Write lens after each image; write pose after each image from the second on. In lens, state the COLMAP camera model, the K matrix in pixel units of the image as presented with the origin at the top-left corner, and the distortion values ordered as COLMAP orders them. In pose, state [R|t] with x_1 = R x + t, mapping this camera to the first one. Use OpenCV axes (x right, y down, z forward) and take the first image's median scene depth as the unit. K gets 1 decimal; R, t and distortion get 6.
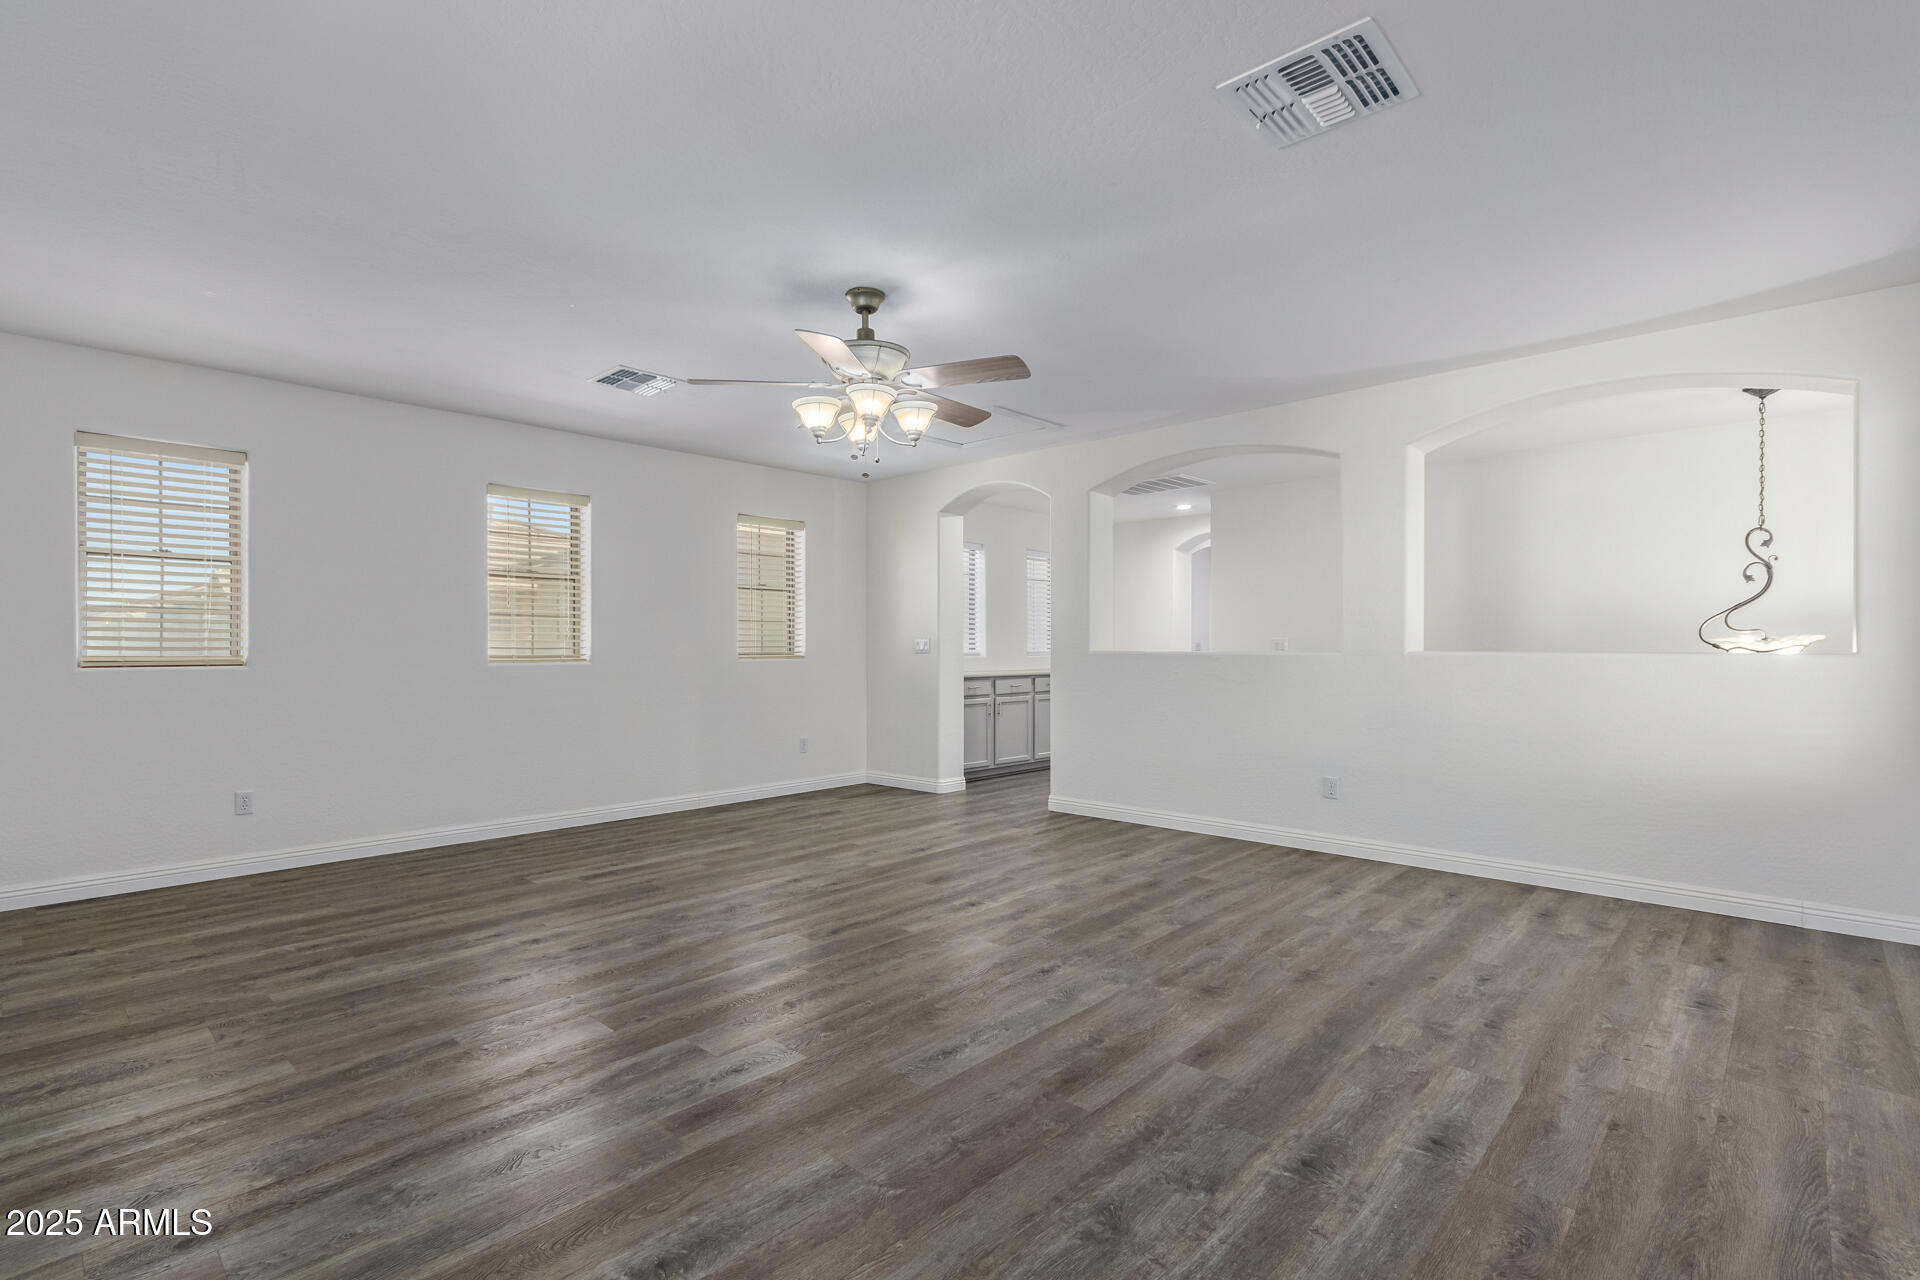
lens RADIAL K [[894.3, 0, 952.2], [0, 894.3, 653.1], [0, 0, 1]] dist [0.003776, 0.001251]
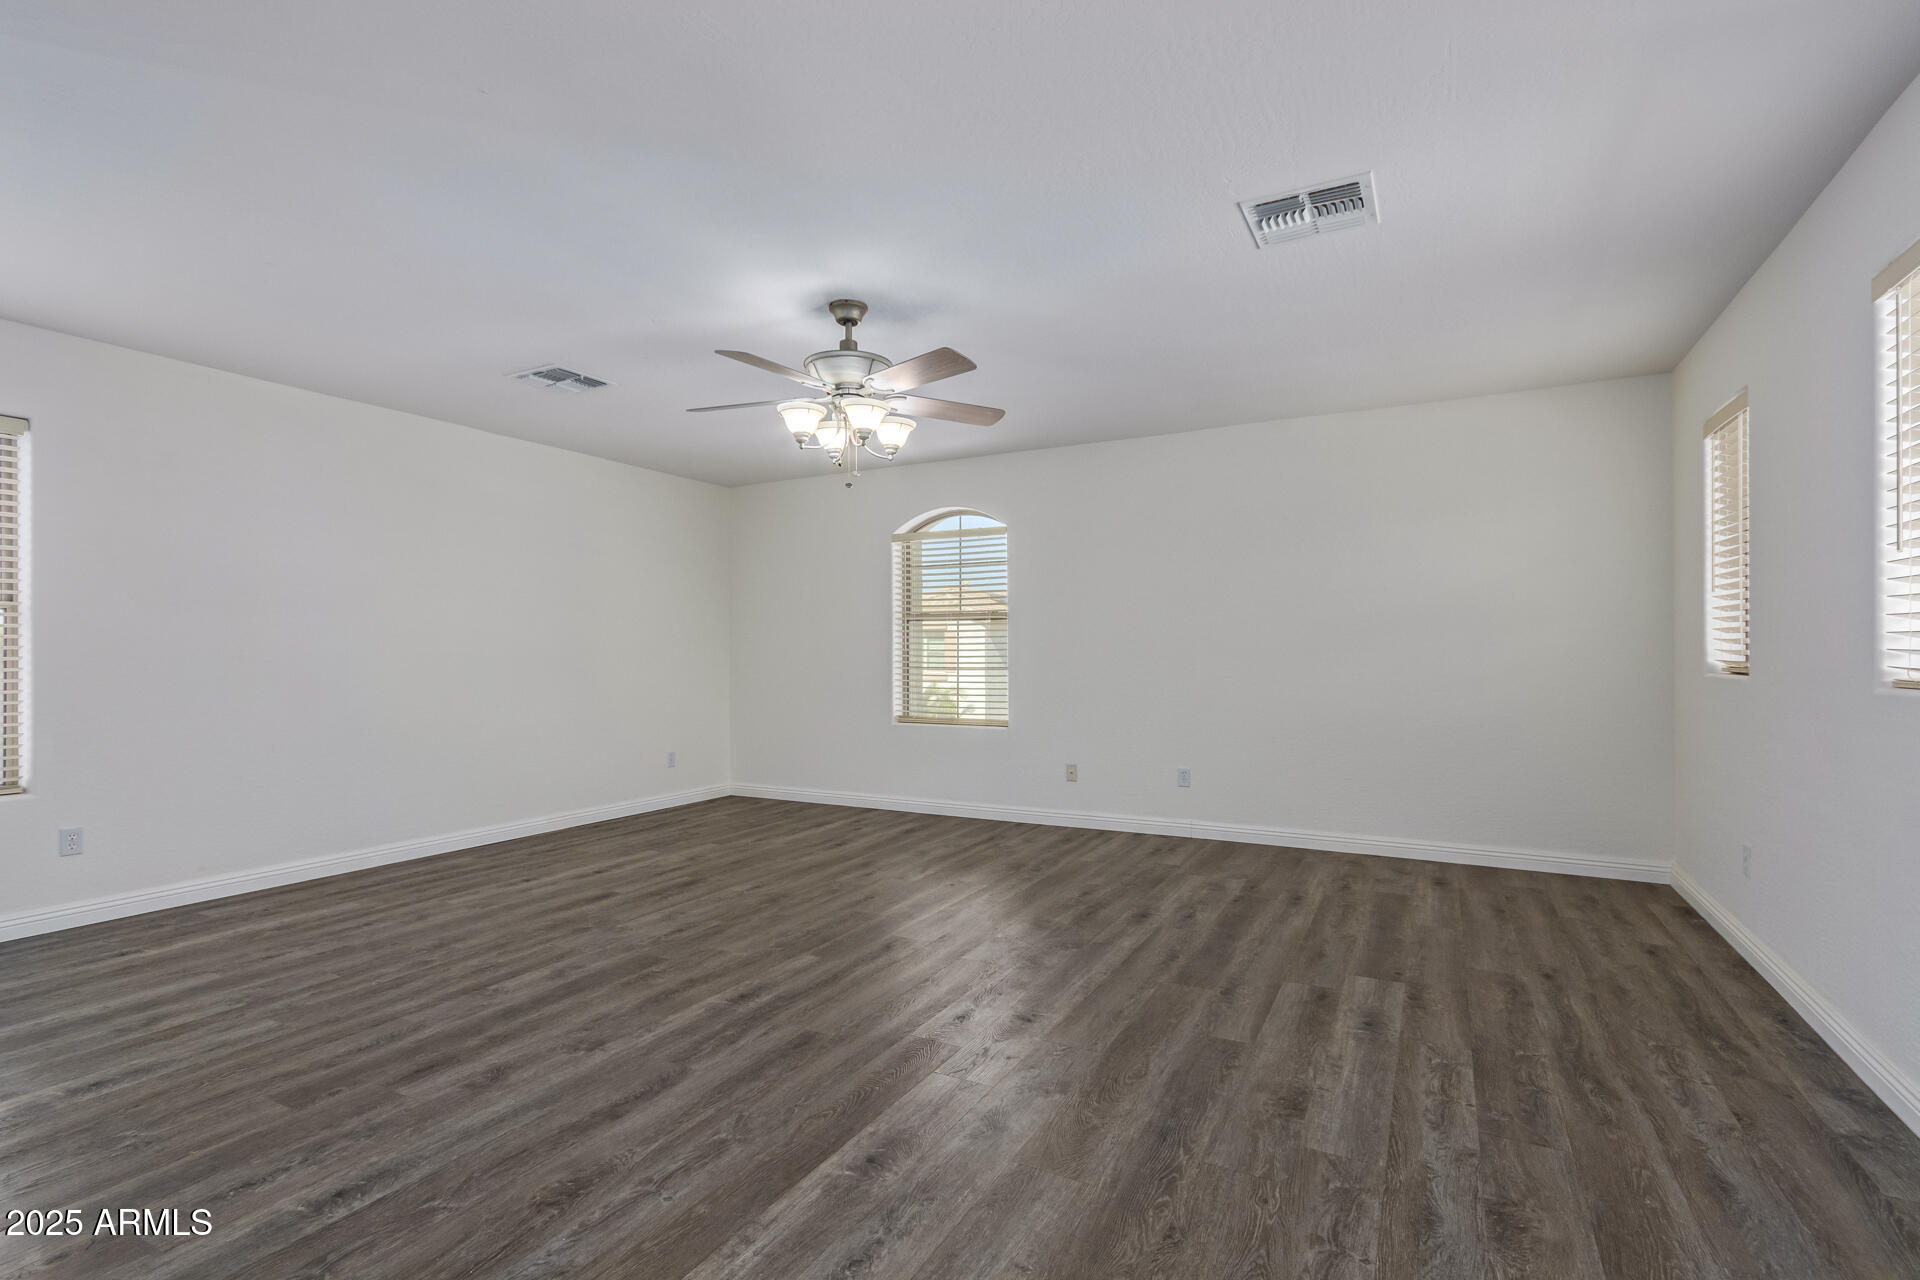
lens RADIAL K [[894.3, 0, 952.2], [0, 894.3, 653.1], [0, 0, 1]] dist [0.003776, 0.001251]
pose [[-0.968032, 0.005431, -0.250769, 0.043986], [0.004187, 0.999976, 0.005494, -0.014348], [0.250793, 0.004268, -0.968031, 1.968865]]
